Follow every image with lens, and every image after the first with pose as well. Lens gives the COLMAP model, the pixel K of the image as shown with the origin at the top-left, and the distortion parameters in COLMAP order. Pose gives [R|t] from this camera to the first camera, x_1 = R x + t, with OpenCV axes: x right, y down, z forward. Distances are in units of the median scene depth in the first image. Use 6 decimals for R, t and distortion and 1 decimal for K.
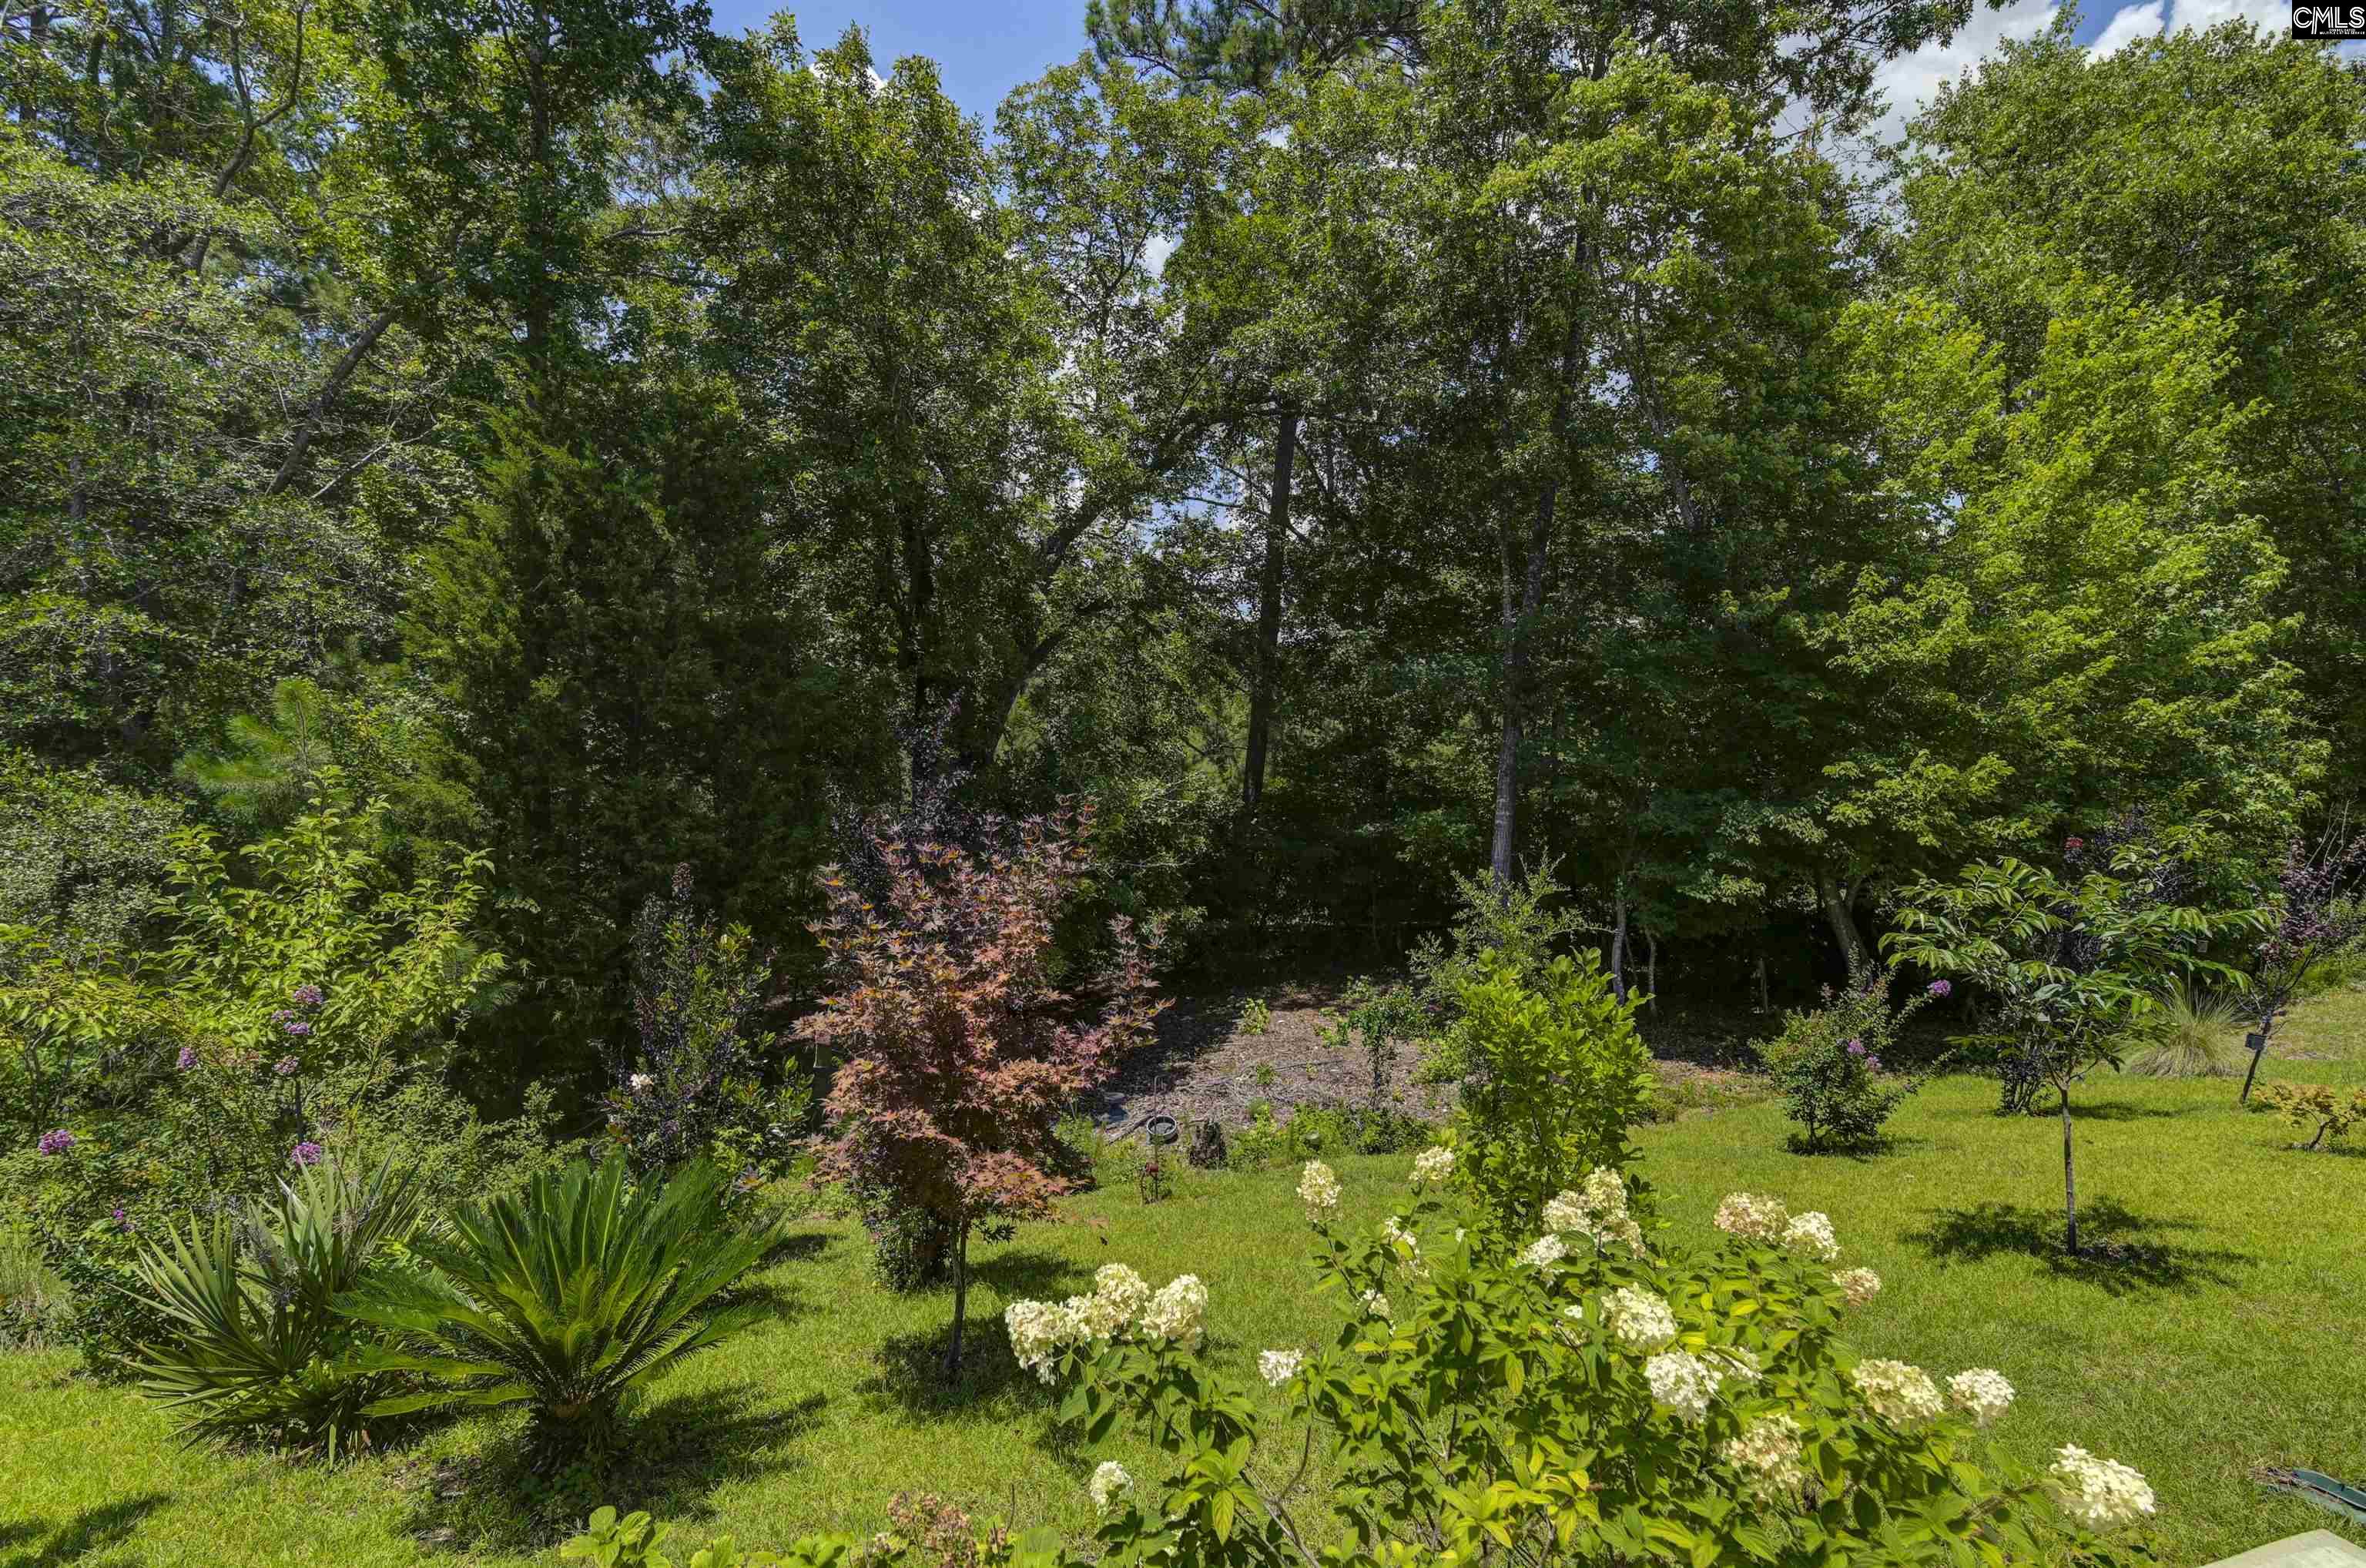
lens RADIAL K [[1064.9, 0, 1161.8], [0, 1064.9, 809.2], [0, 0, 1]] dist [-0.003925, -0.006272]
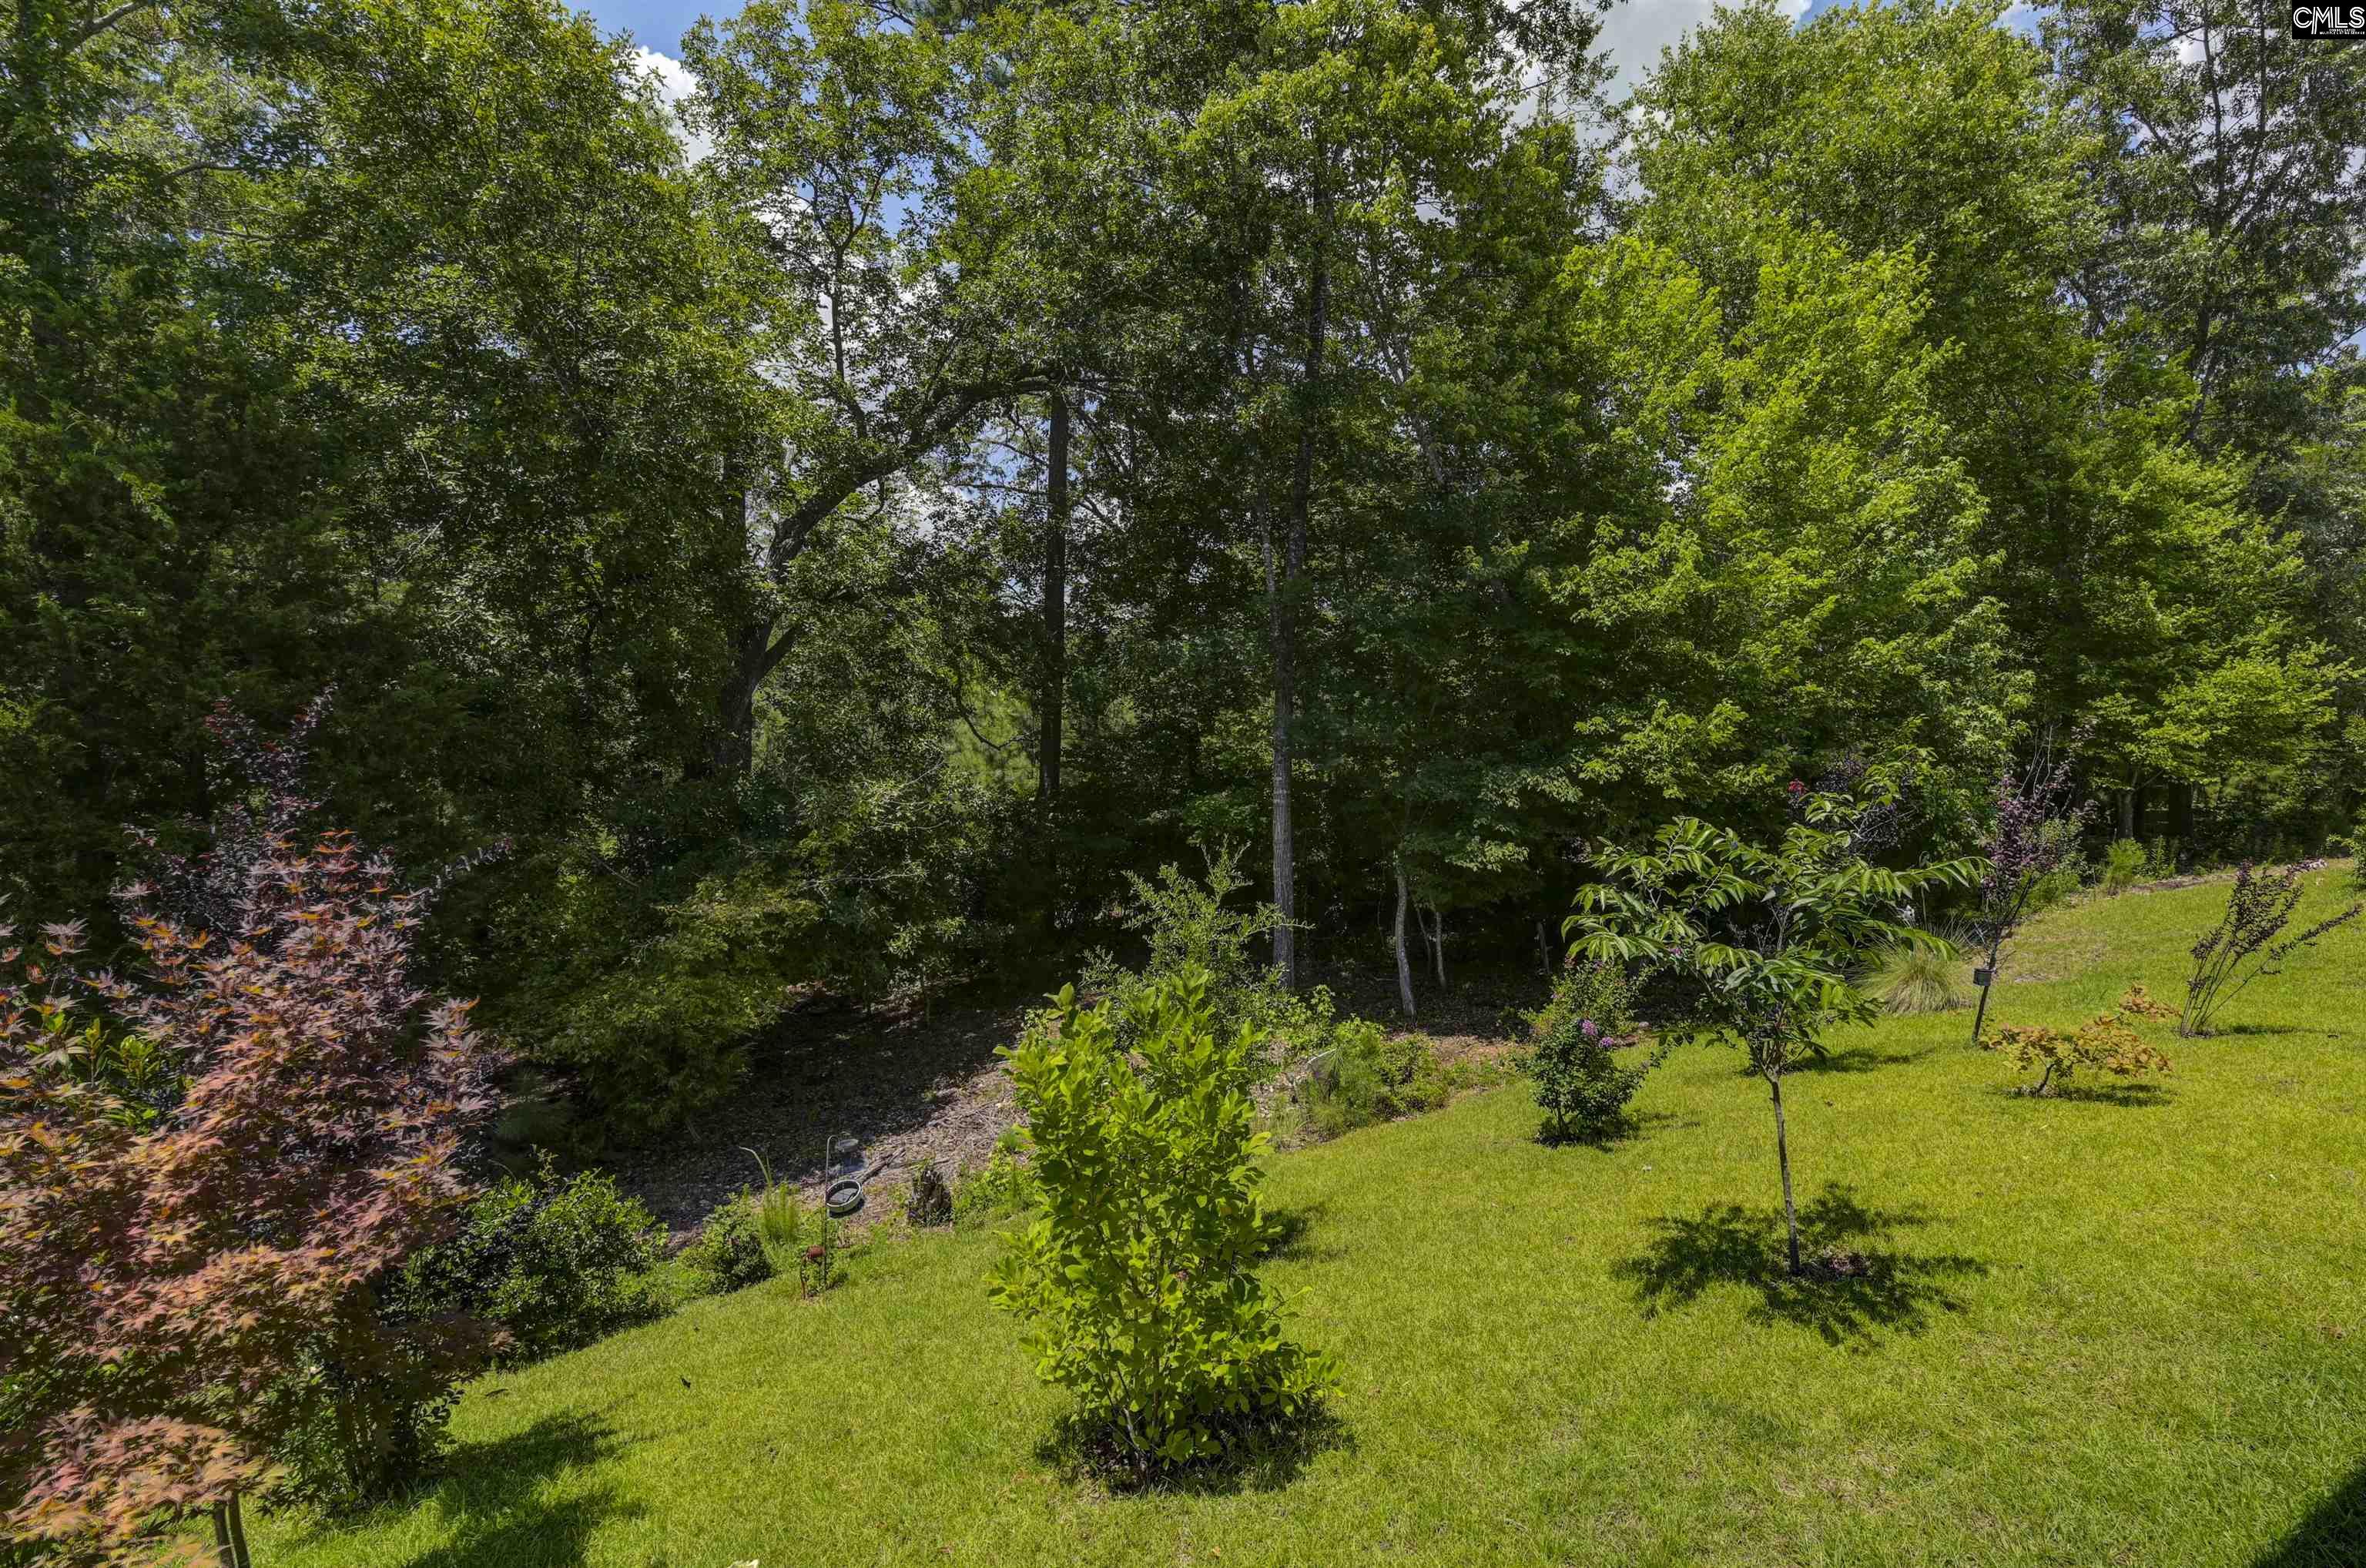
lens RADIAL K [[1064.9, 0, 1161.2], [0, 1064.9, 808.3], [0, 0, 1]] dist [-0.003925, -0.006272]
pose [[0.987238, -0.068462, 0.143786, 0.103883], [0.067518, 0.997652, 0.011438, 0.000496], [-0.144231, -0.001584, 0.989543, 0.090347]]
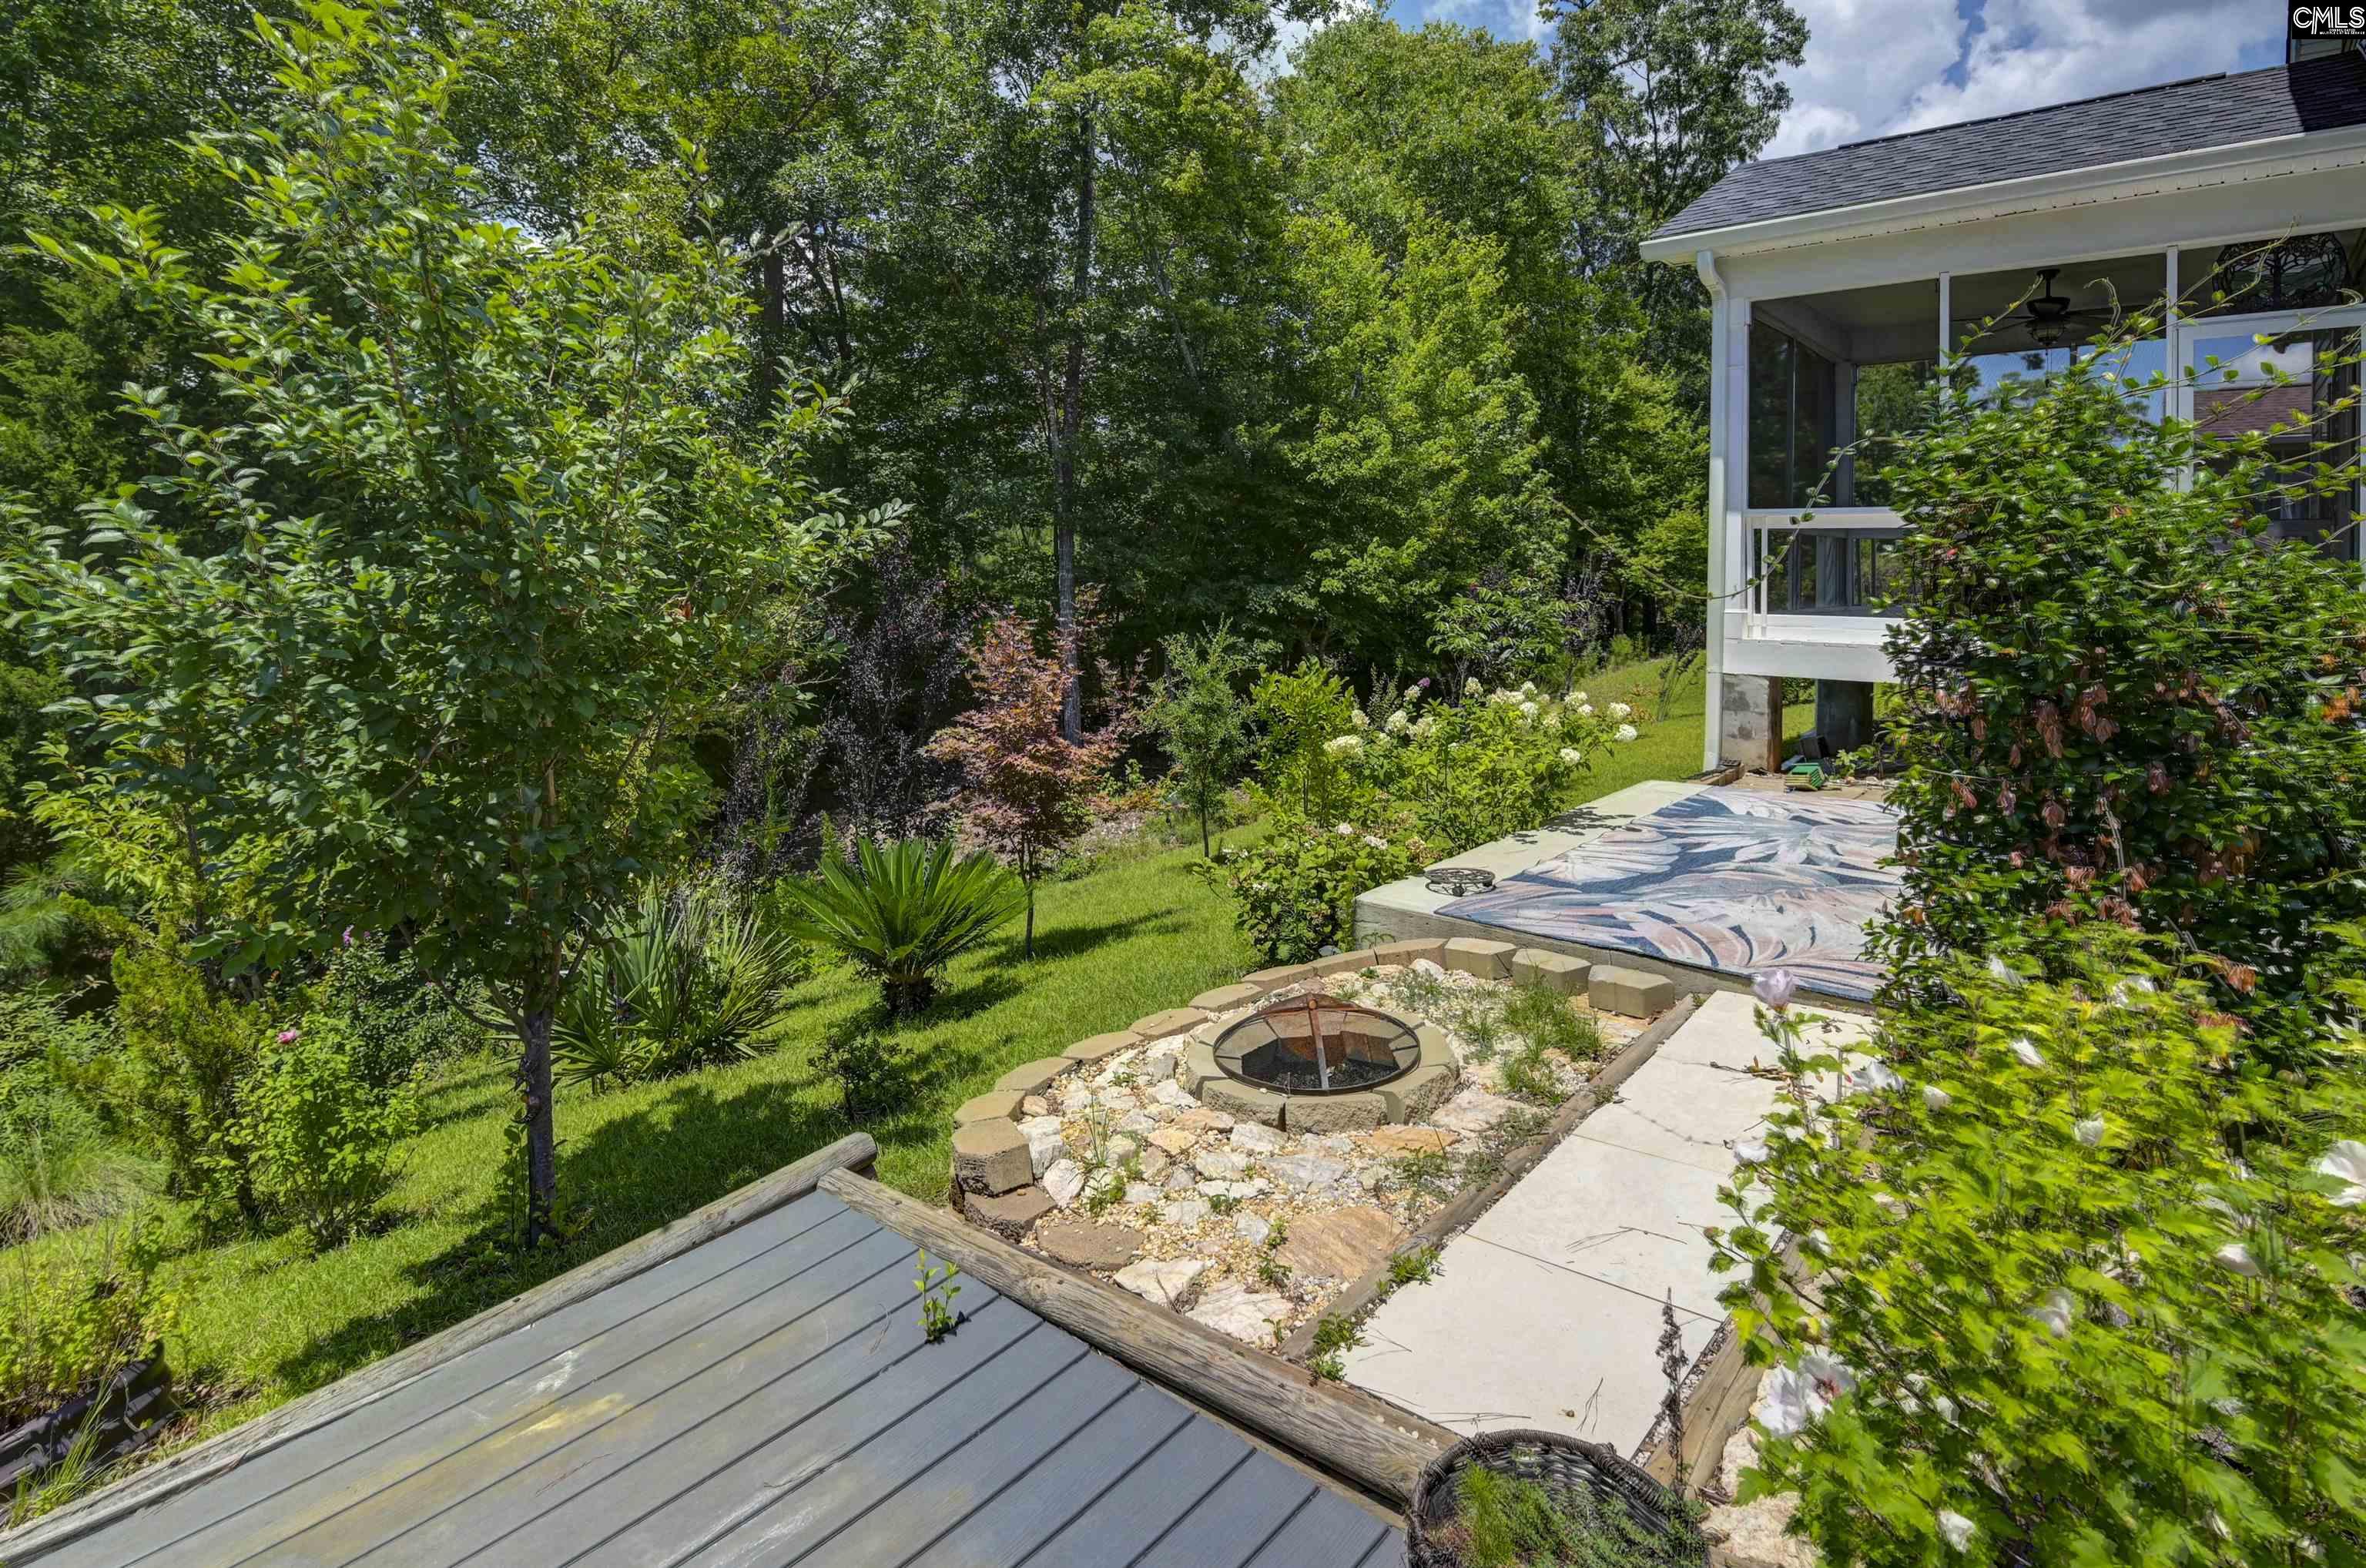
lens RADIAL K [[1122.8, 0, 1211.5], [0, 1122.8, 611.1], [0, 0, 1]] dist [-0.000147, -0.005056]
pose [[0.853669, -0.082428, 0.514251, -0.241292], [0.090009, 0.995889, 0.010211, 0.007707], [-0.512978, 0.037570, 0.857579, -0.178170]]
